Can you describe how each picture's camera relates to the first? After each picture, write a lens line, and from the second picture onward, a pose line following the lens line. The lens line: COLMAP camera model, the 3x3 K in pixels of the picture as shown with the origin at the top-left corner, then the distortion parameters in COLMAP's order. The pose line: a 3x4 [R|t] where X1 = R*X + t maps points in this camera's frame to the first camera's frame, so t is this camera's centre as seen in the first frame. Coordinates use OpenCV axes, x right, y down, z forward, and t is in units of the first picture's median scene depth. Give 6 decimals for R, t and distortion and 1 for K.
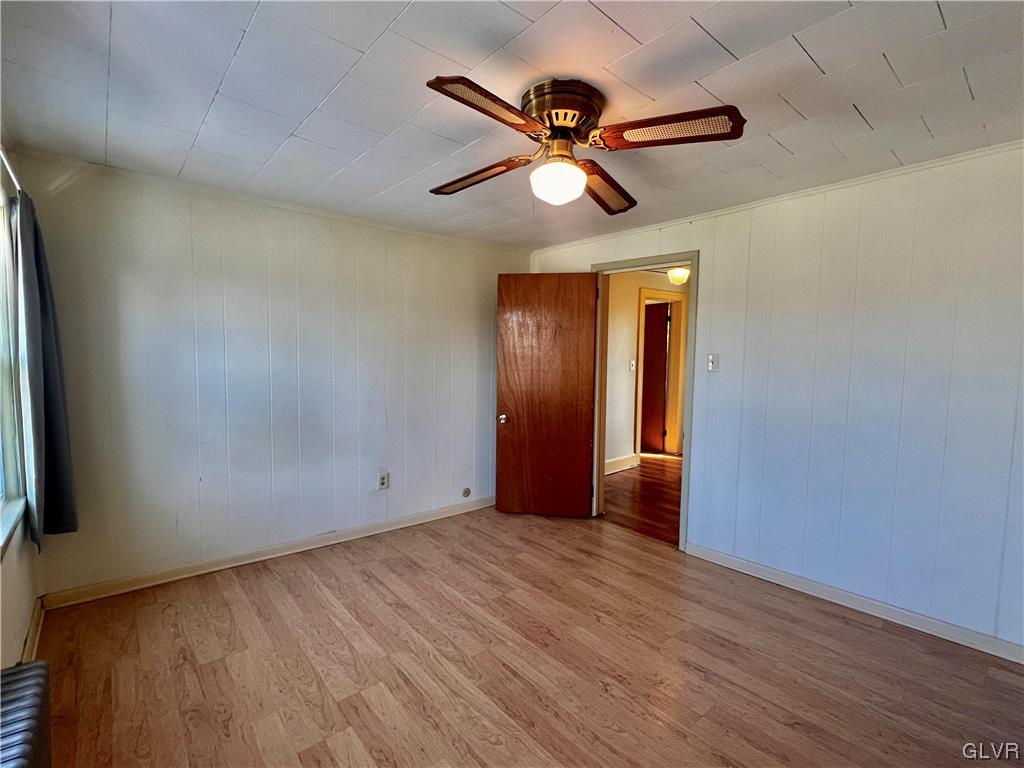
lens RADIAL K [[475.2, 0, 512.1], [0, 475.2, 384.8], [0, 0, 1]] dist [-0.005488, 0.001053]
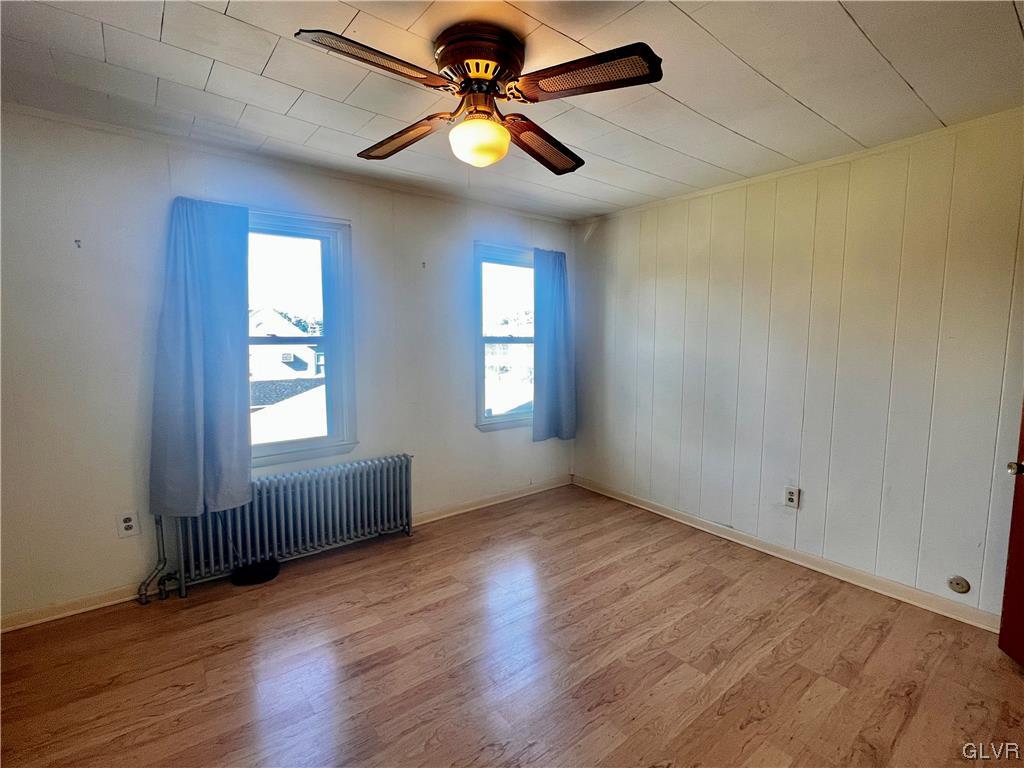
lens RADIAL K [[475.2, 0, 510.6], [0, 475.2, 383.6], [0, 0, 1]] dist [-0.005488, 0.001053]
pose [[-0.041153, 0.084349, -0.995586, 0.669519], [-0.065637, 0.994050, 0.086932, -0.028156], [0.996995, 0.068925, -0.035372, 0.717884]]
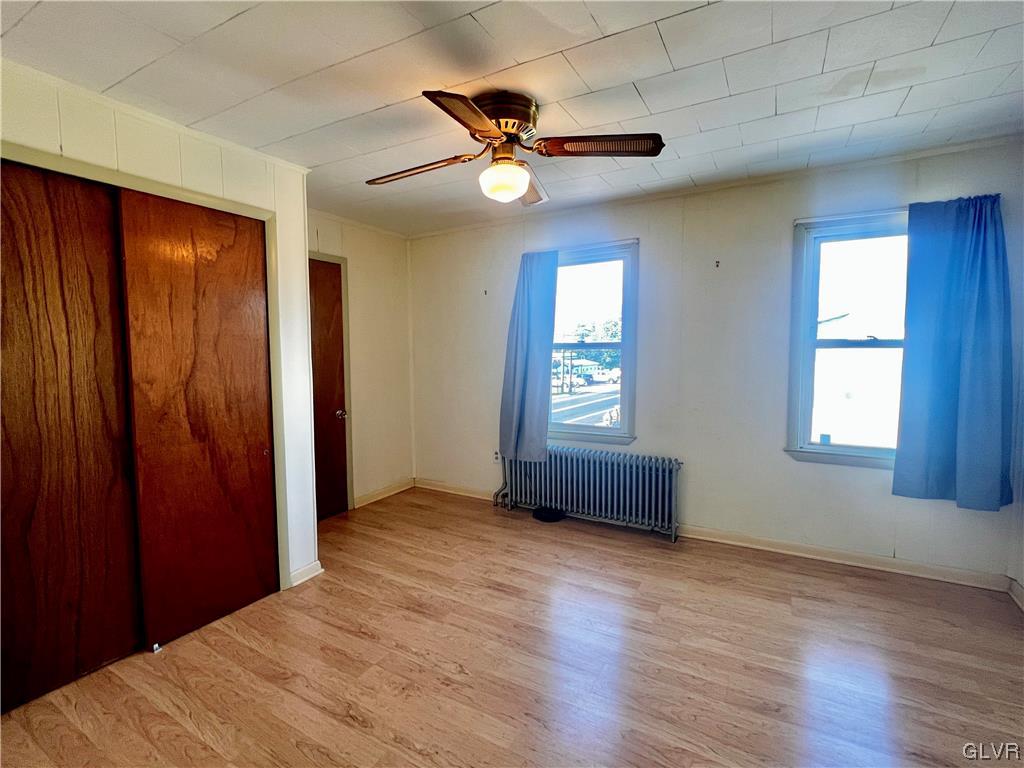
lens RADIAL K [[475.2, 0, 513.1], [0, 475.2, 379.8], [0, 0, 1]] dist [-0.005488, 0.001053]
pose [[-0.939033, 0.024126, -0.342979, 0.302222], [-0.022190, 0.991203, 0.130476, -0.072289], [0.343110, 0.130132, -0.930237, 1.346281]]
